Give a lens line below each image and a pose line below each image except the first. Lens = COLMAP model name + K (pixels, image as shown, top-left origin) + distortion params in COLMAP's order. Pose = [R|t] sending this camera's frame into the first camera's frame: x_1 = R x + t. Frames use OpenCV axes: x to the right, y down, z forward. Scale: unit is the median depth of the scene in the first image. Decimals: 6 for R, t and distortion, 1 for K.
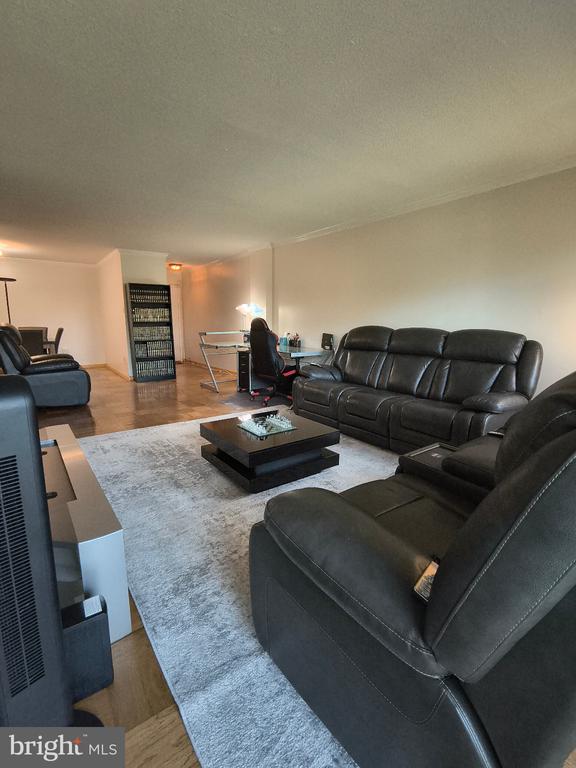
lens RADIAL K [[356.3, 0, 288.1], [0, 356.3, 384.0], [0, 0, 1]] dist [-0.004287, 0.000831]
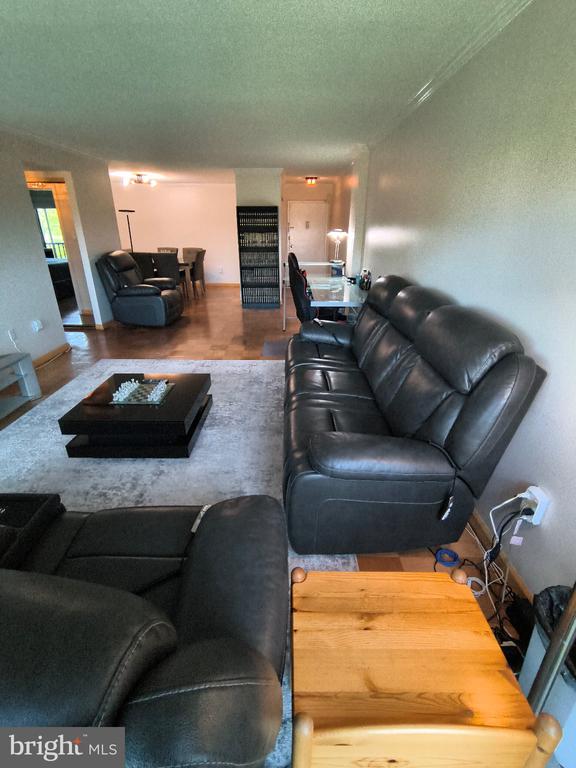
lens RADIAL K [[356.3, 0, 287.0], [0, 356.3, 384.3], [0, 0, 1]] dist [-0.004287, 0.000831]
pose [[0.805383, 0.235880, -0.543800, 0.306174], [-0.104292, 0.959489, 0.261731, -0.076219], [0.583507, -0.154080, 0.797357, 0.199223]]
